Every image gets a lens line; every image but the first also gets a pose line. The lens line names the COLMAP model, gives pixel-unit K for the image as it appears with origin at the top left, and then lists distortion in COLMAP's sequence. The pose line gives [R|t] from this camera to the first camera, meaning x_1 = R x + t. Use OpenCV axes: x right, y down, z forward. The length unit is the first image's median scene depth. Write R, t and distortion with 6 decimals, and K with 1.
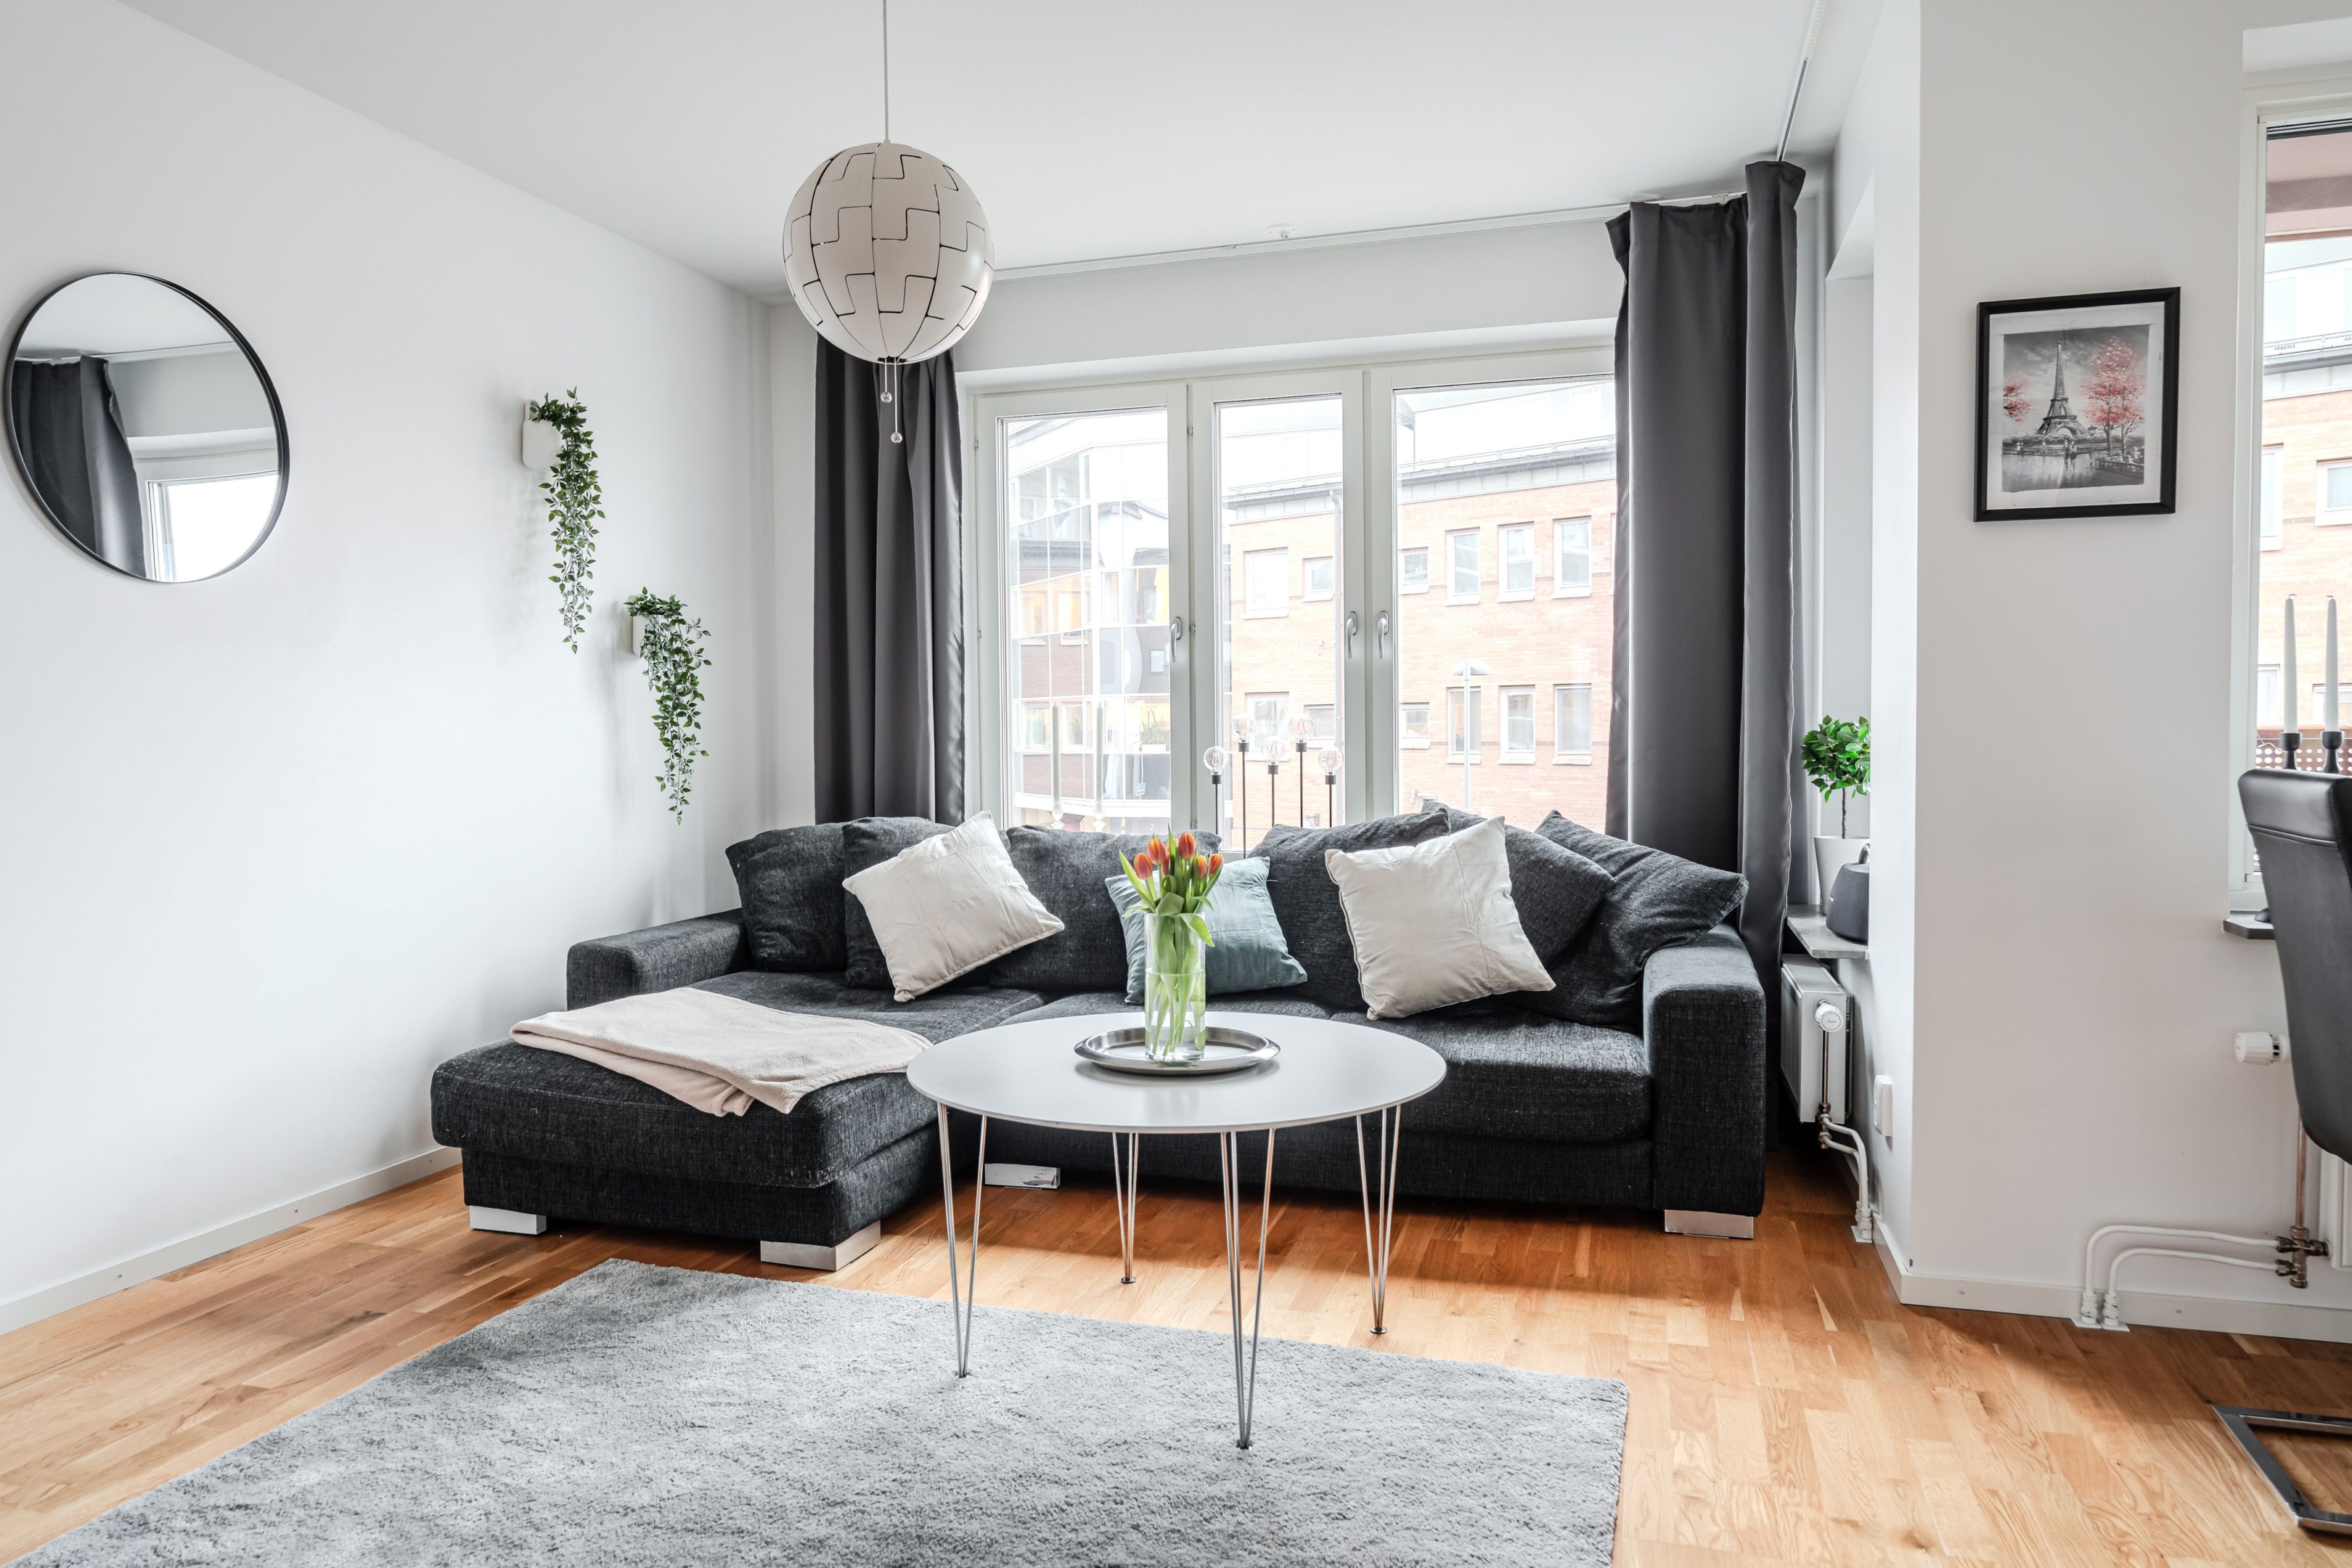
lens RADIAL K [[1564.2, 0, 1176.0], [0, 1564.2, 784.0], [0, 0, 1]] dist [-0.004579, -0.001300]
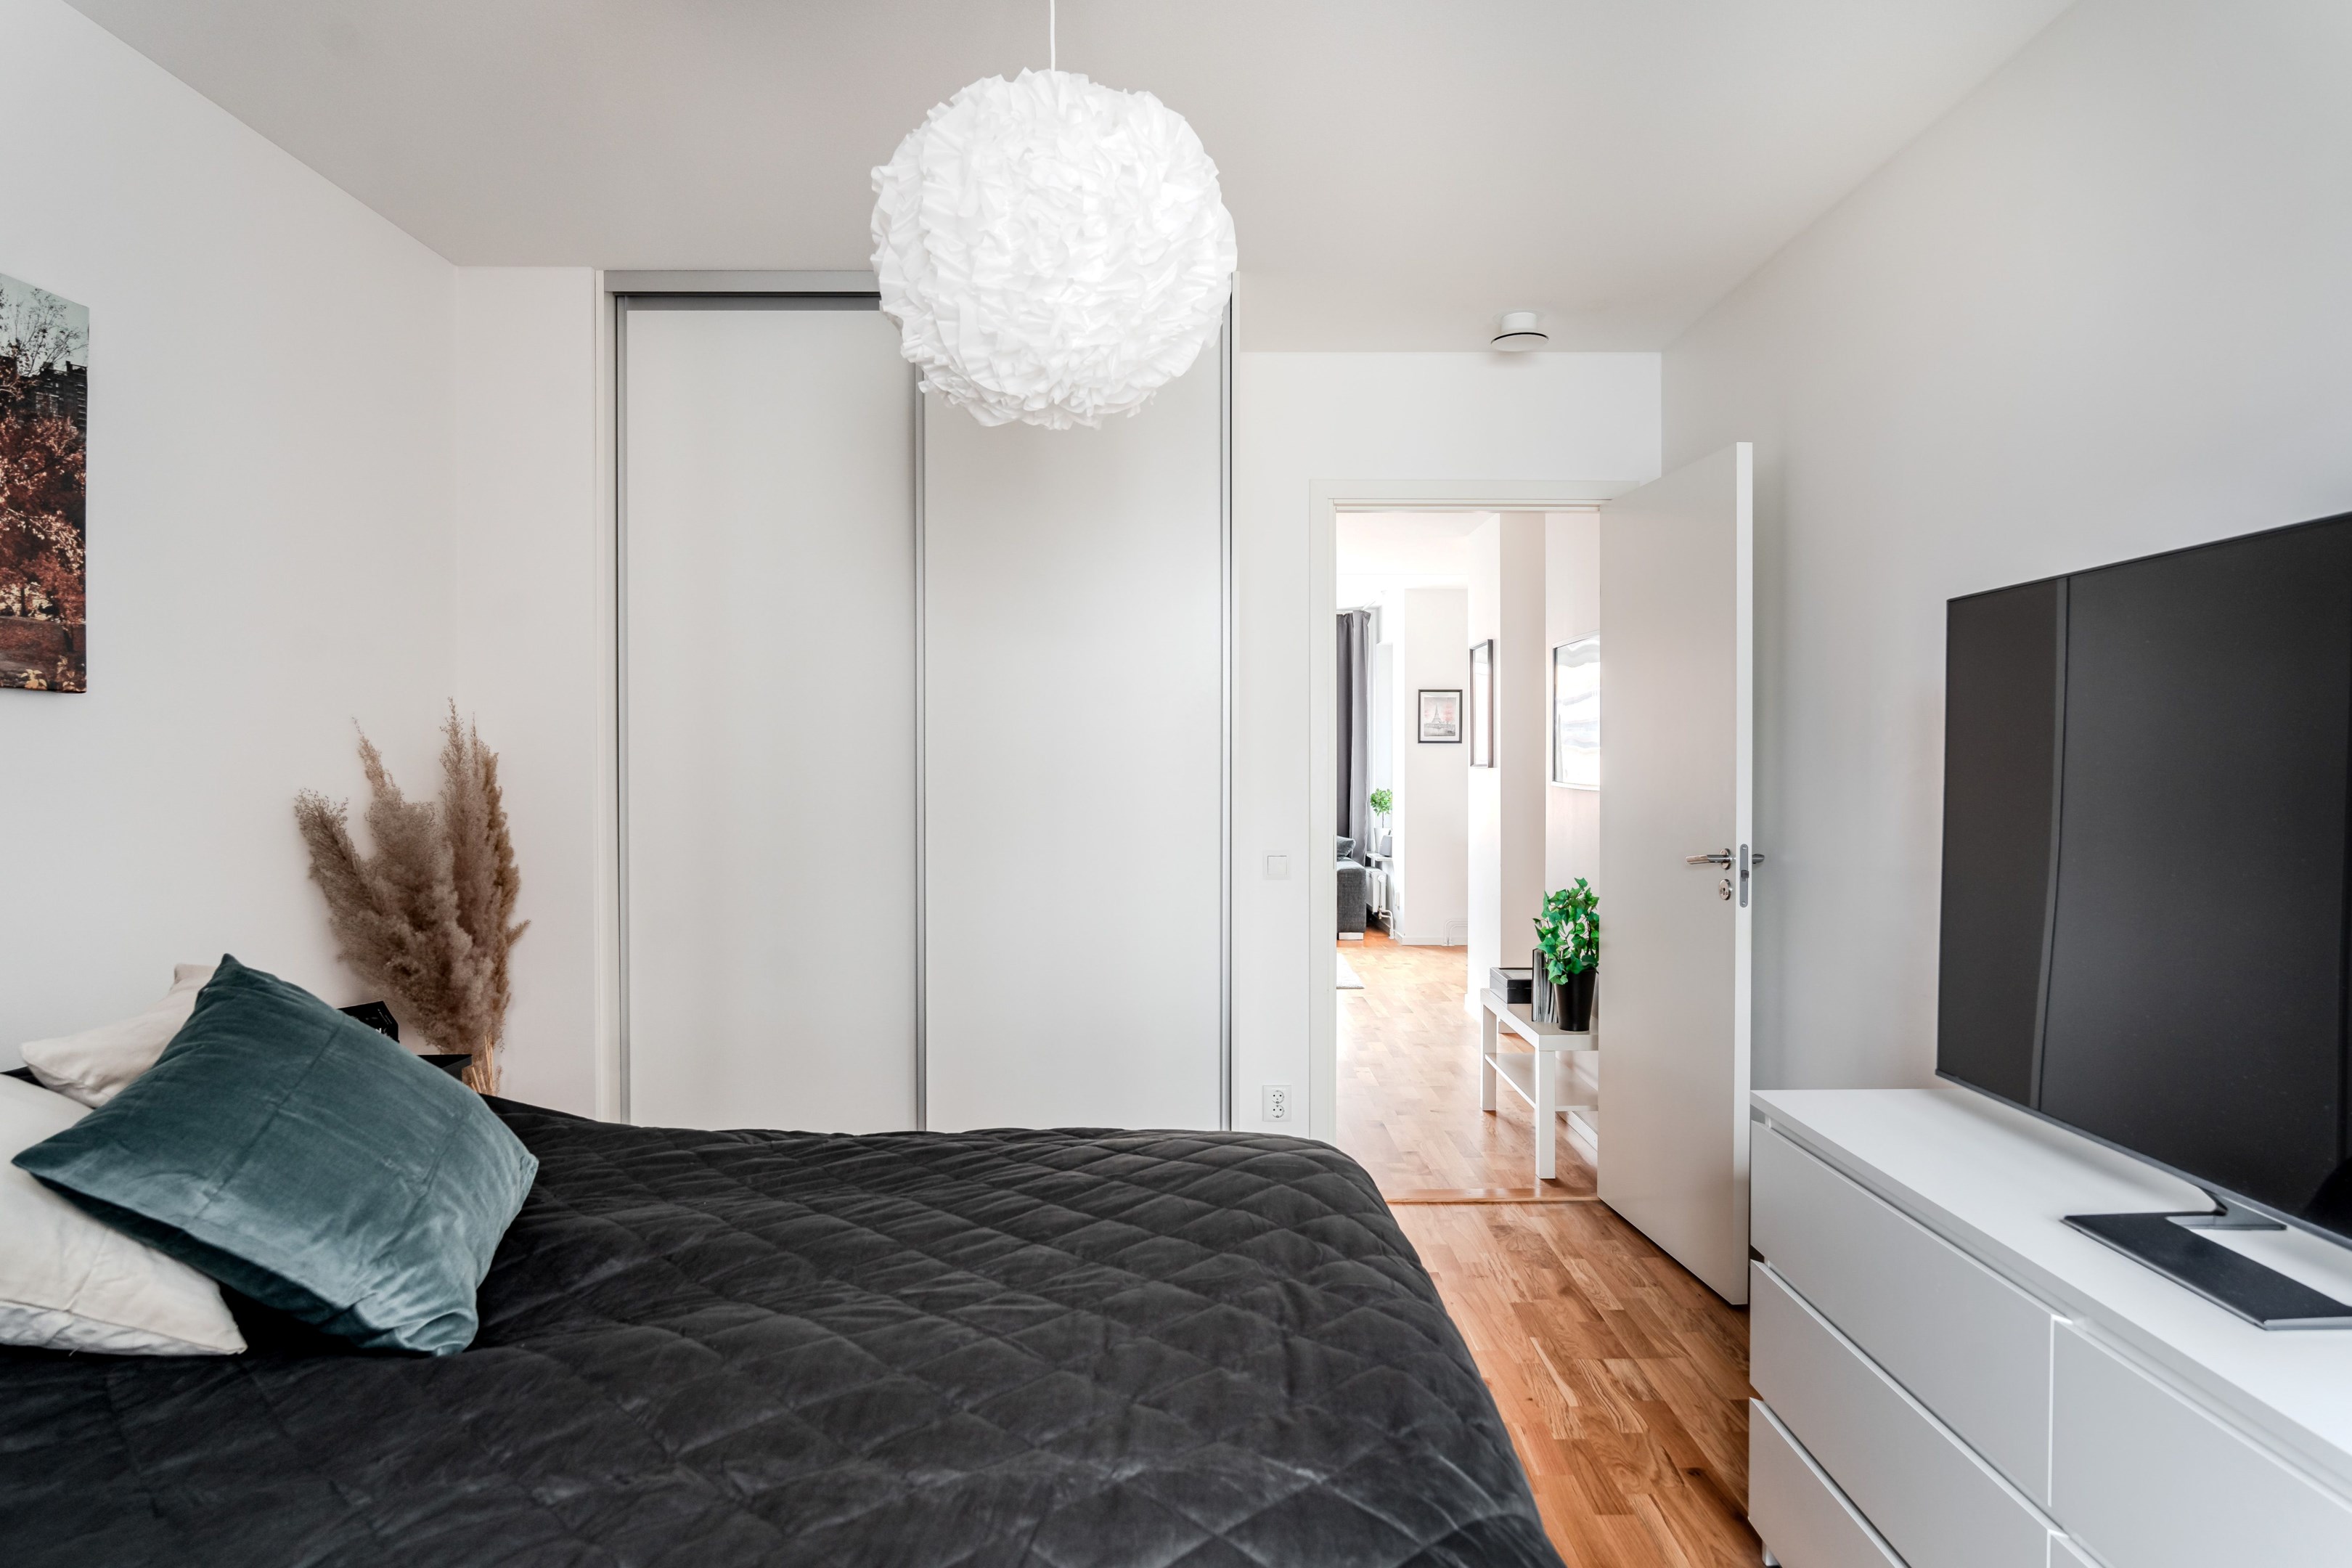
lens RADIAL K [[1411.4, 0, 1176.0], [0, 1411.4, 784.0], [0, 0, 1]] dist [-0.000059, -0.000211]
pose [[0.960128, 0.006697, 0.279482, -0.824537], [-0.000107, 0.999722, -0.023589, 0.013857], [-0.279562, 0.022619, 0.959861, -1.731473]]
